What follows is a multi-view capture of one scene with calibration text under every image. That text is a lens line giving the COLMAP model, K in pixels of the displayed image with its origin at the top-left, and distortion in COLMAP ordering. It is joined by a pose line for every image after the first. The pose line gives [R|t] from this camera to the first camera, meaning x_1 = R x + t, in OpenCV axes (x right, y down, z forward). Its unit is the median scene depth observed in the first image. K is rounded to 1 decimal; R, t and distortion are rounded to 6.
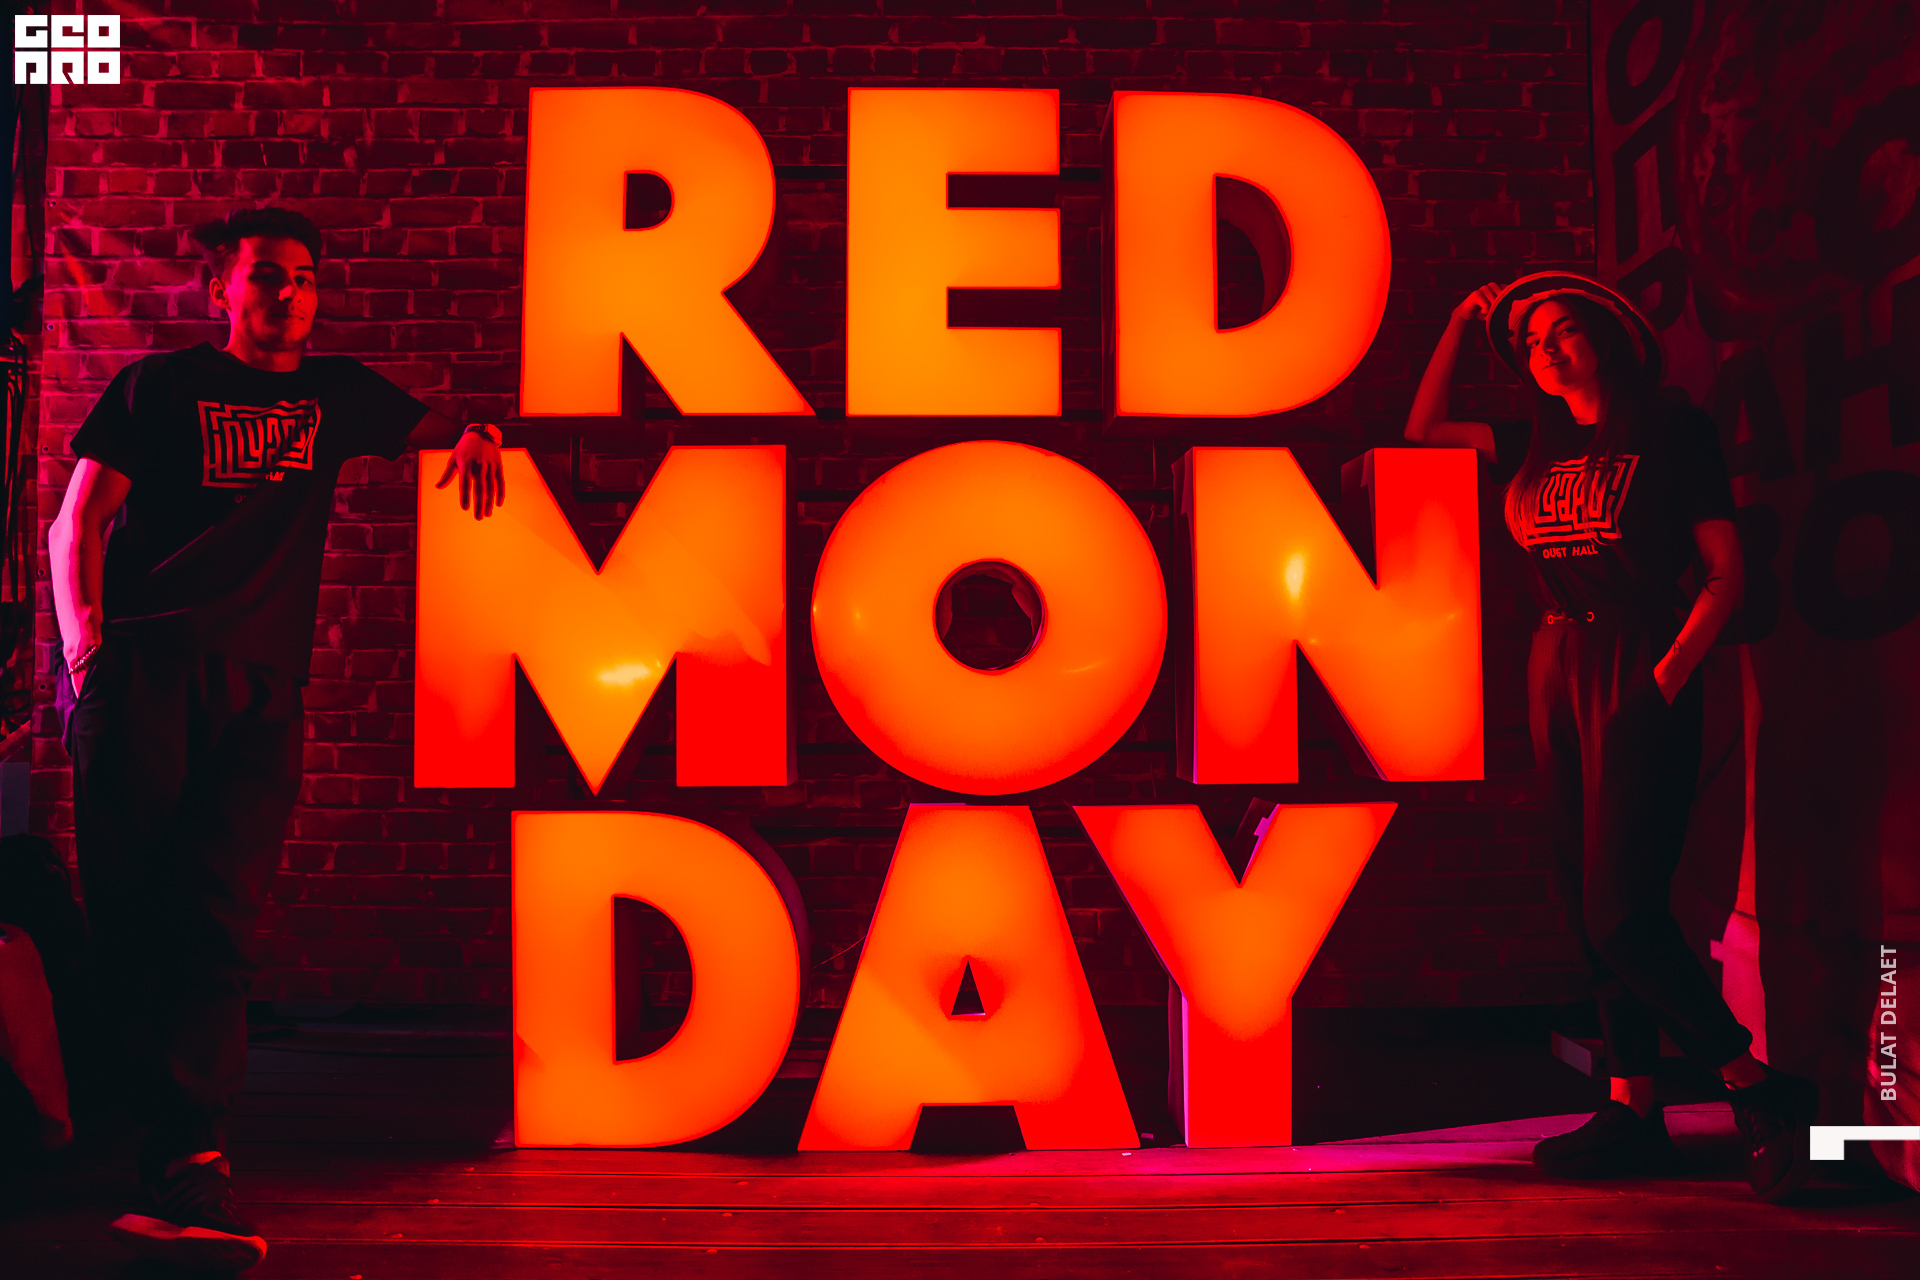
lens RADIAL K [[1333.0, 0, 979.8], [0, 1333.0, 643.5], [0, 0, 1]] dist [-0.107309, 0.085915]
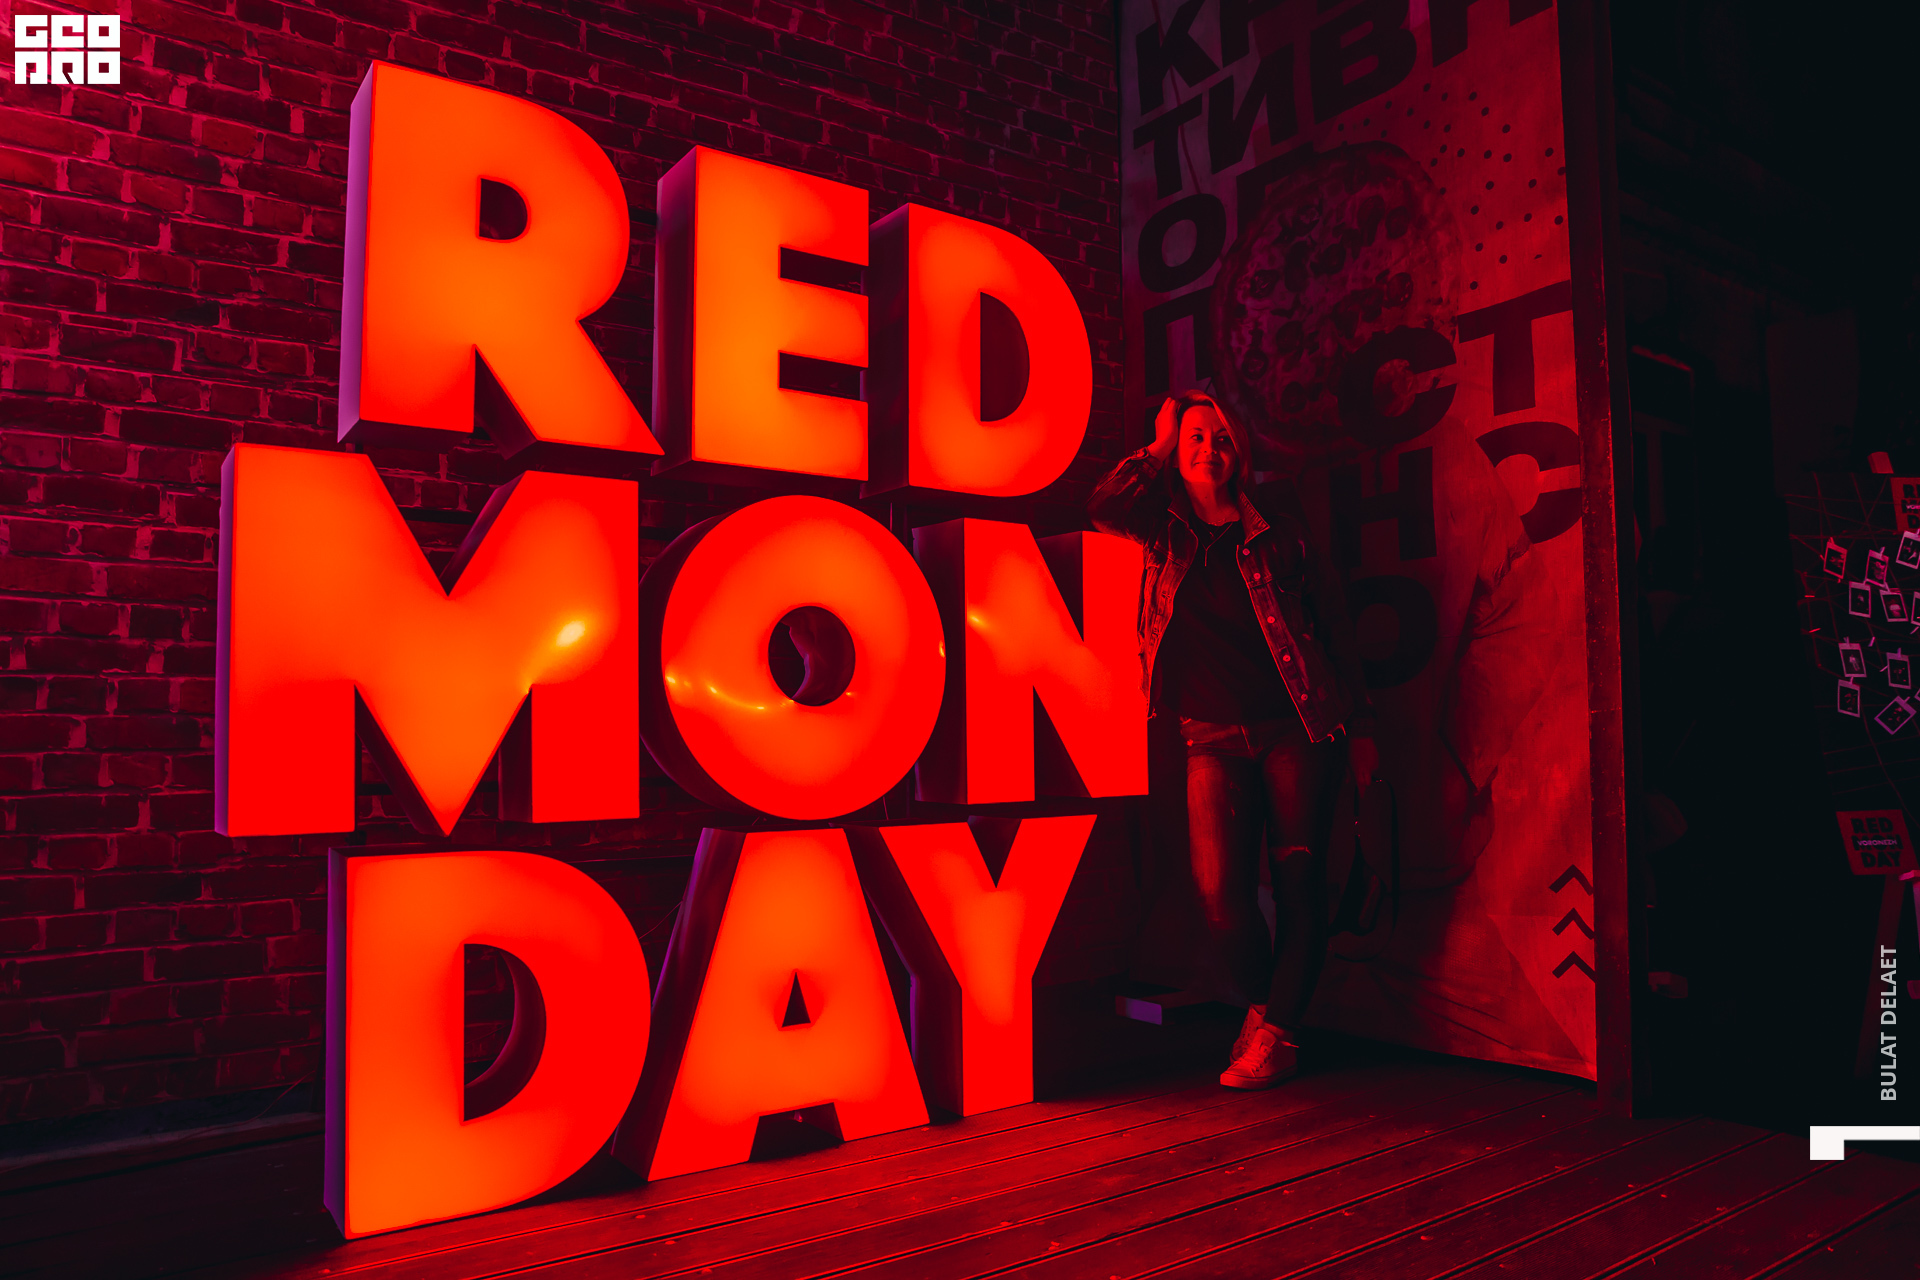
lens RADIAL K [[1333.0, 0, 979.8], [0, 1333.0, 643.5], [0, 0, 1]] dist [-0.107309, 0.085915]
pose [[0.817716, 0.034084, 0.574611, -0.433858], [-0.015103, 0.999172, -0.037775, 0.006898], [-0.575423, 0.022211, 0.817554, 0.021764]]
